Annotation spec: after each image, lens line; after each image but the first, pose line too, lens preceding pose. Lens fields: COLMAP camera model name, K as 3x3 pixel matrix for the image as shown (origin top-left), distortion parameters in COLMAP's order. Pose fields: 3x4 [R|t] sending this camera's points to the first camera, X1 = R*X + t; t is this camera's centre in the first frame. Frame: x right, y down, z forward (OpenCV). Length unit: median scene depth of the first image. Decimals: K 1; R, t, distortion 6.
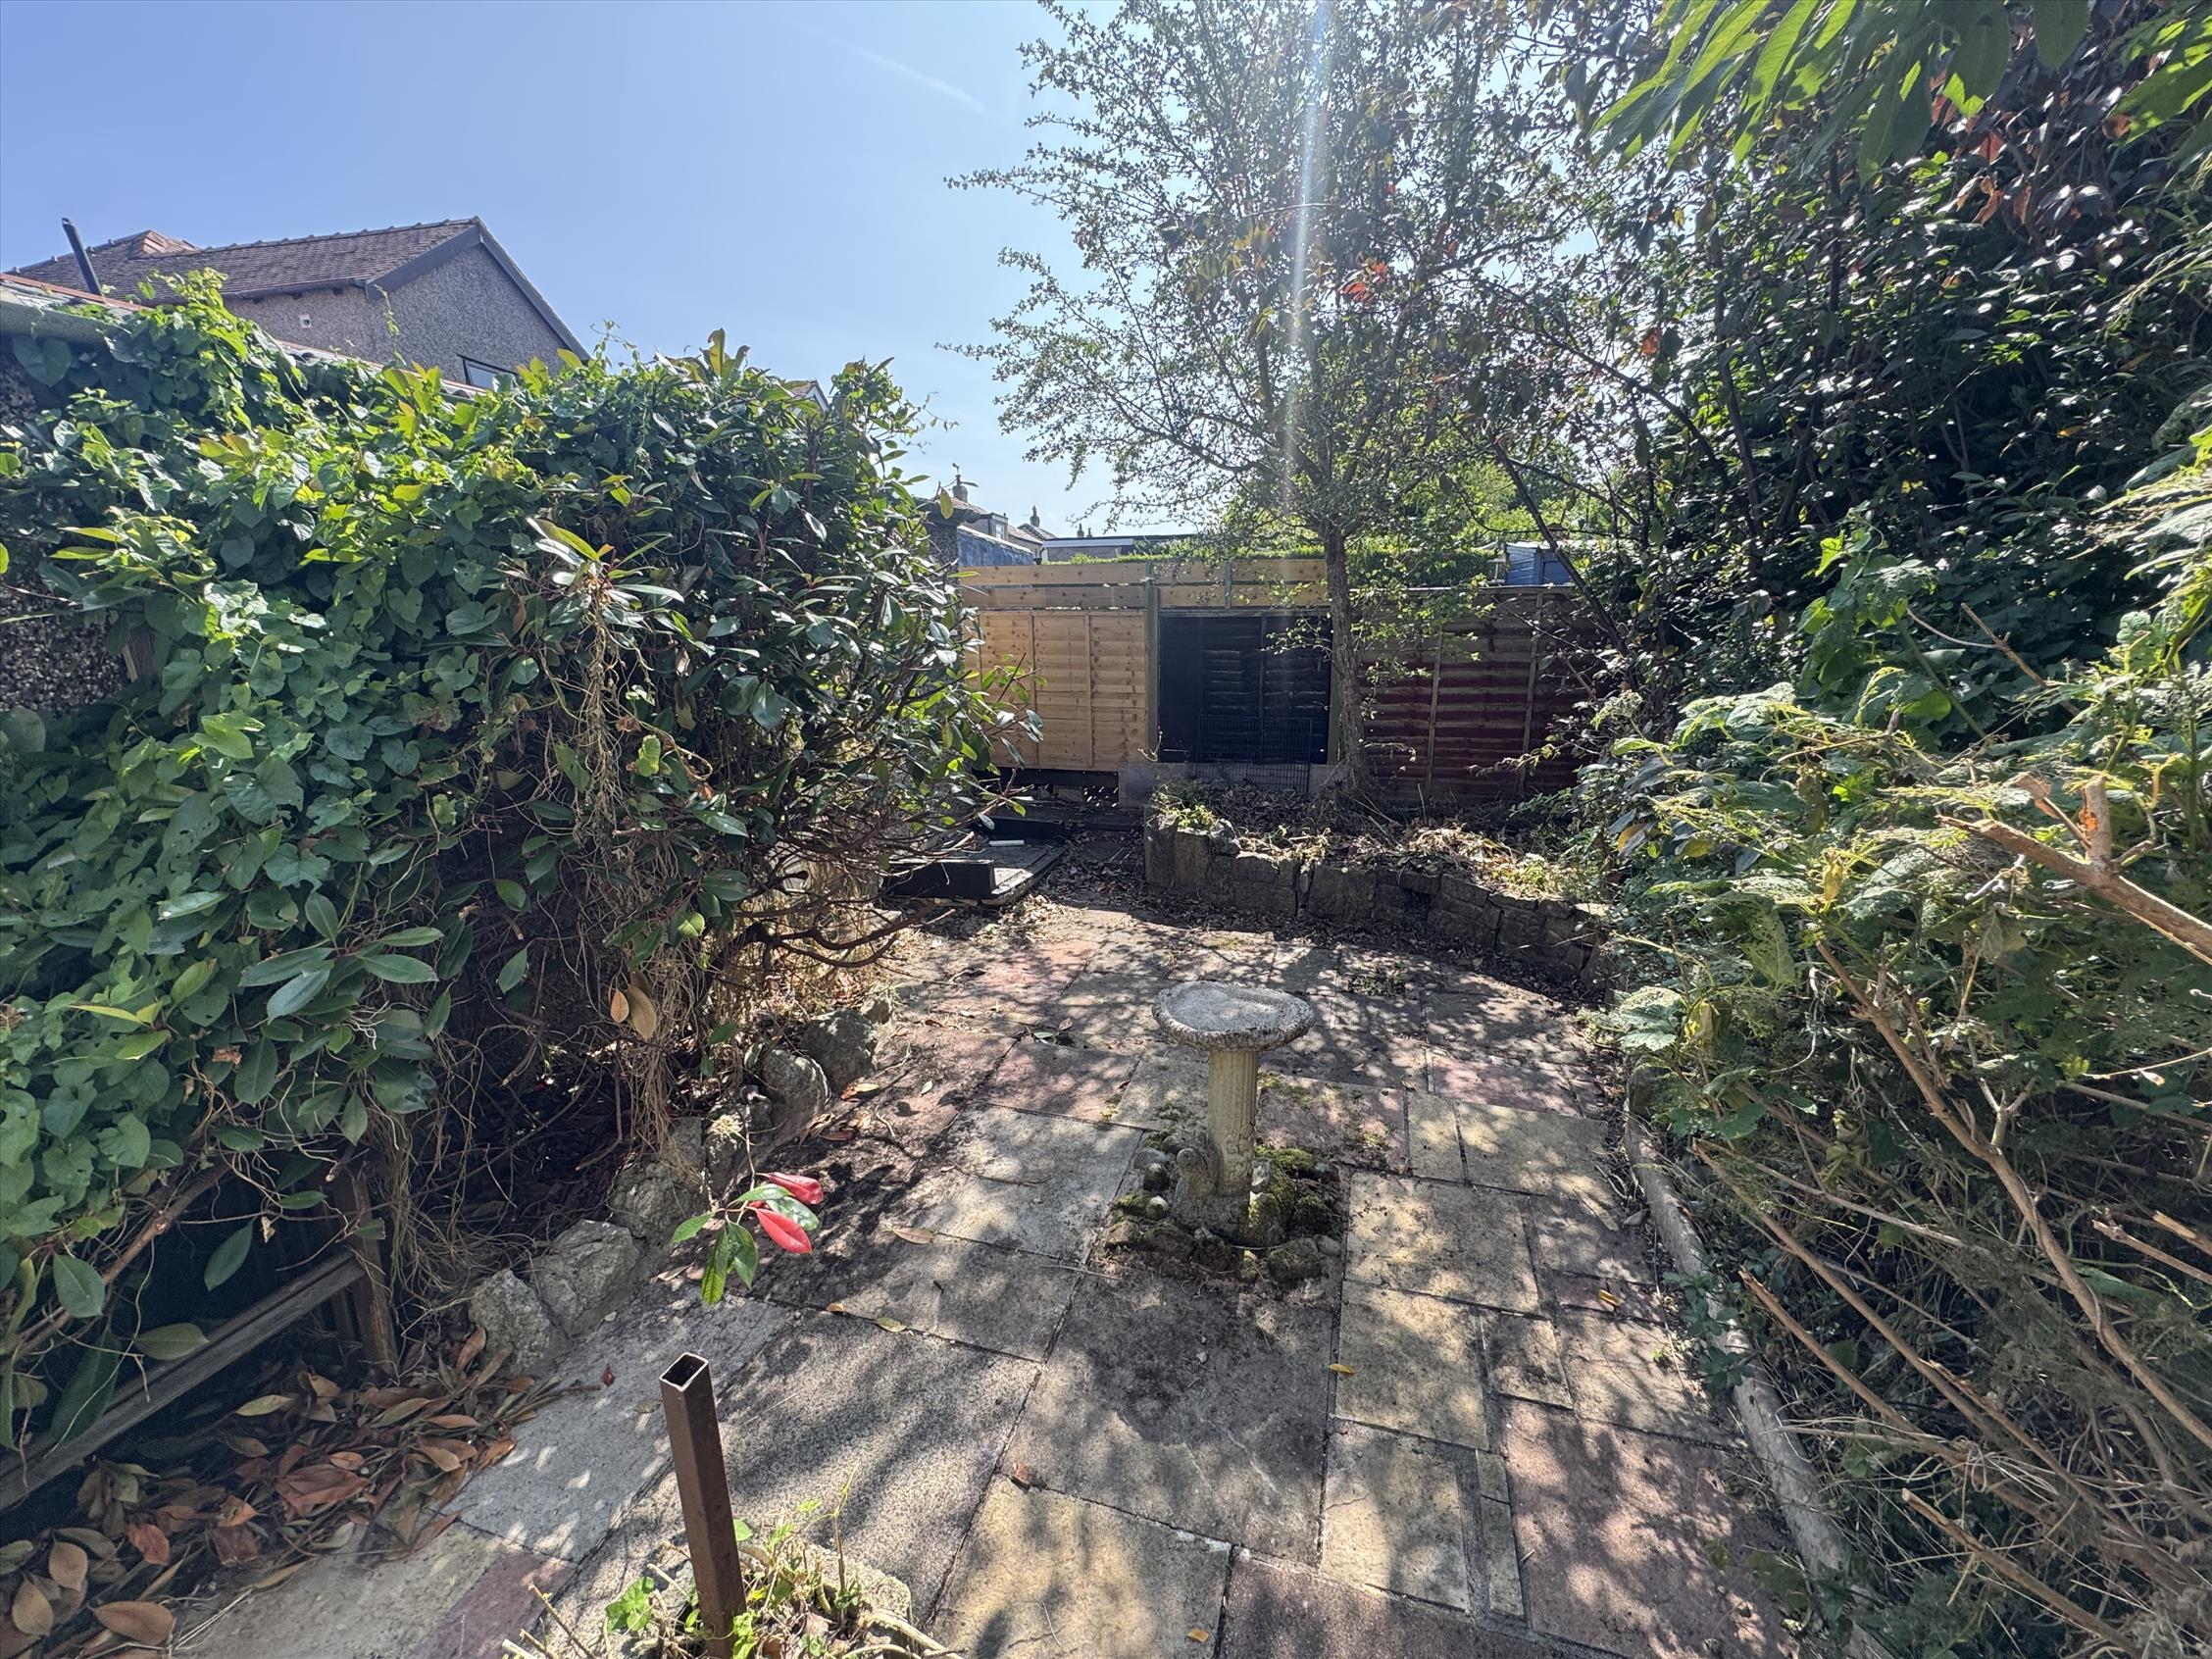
lens RADIAL K [[880.4, 0, 1112.4], [0, 880.4, 829.6], [0, 0, 1]] dist [-0.002175, -0.000048]
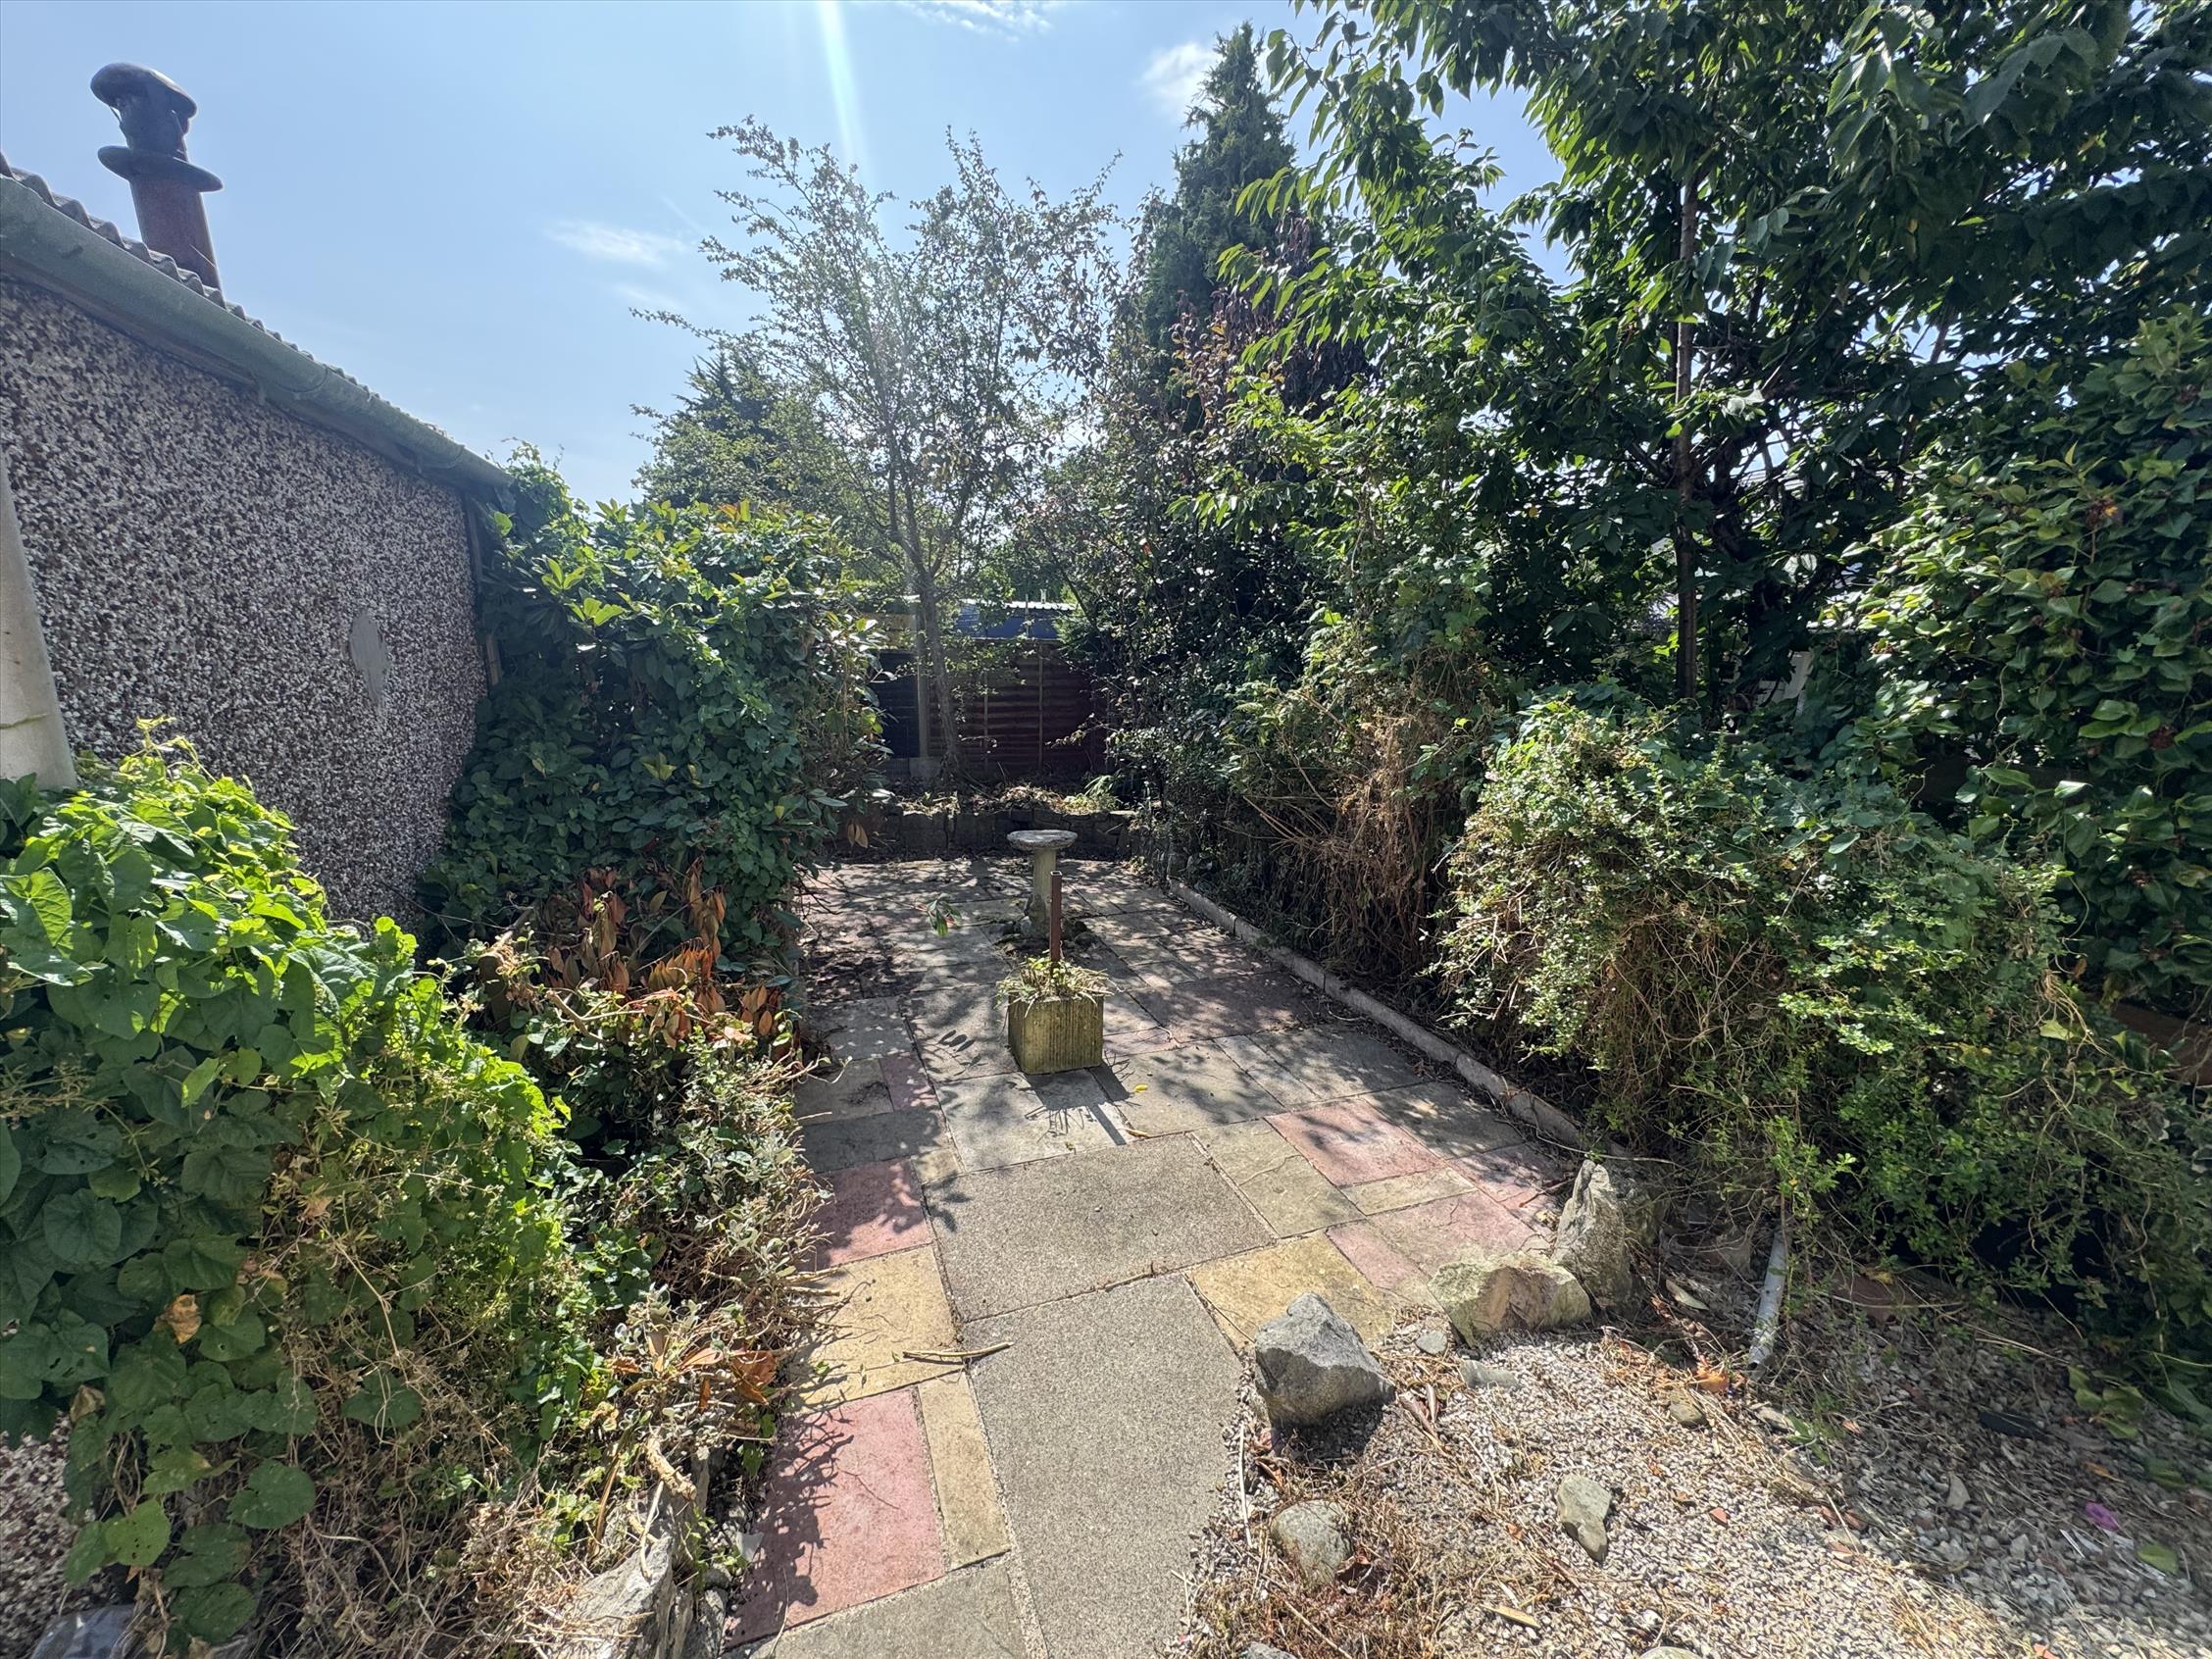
lens RADIAL K [[880.4, 0, 1102.5], [0, 880.4, 828.4], [0, 0, 1]] dist [-0.002175, -0.000048]
pose [[0.796523, -0.088837, 0.598047, -0.615428], [0.115134, 0.993333, -0.005788, 0.130216], [-0.593545, 0.073465, 0.801440, -0.494107]]
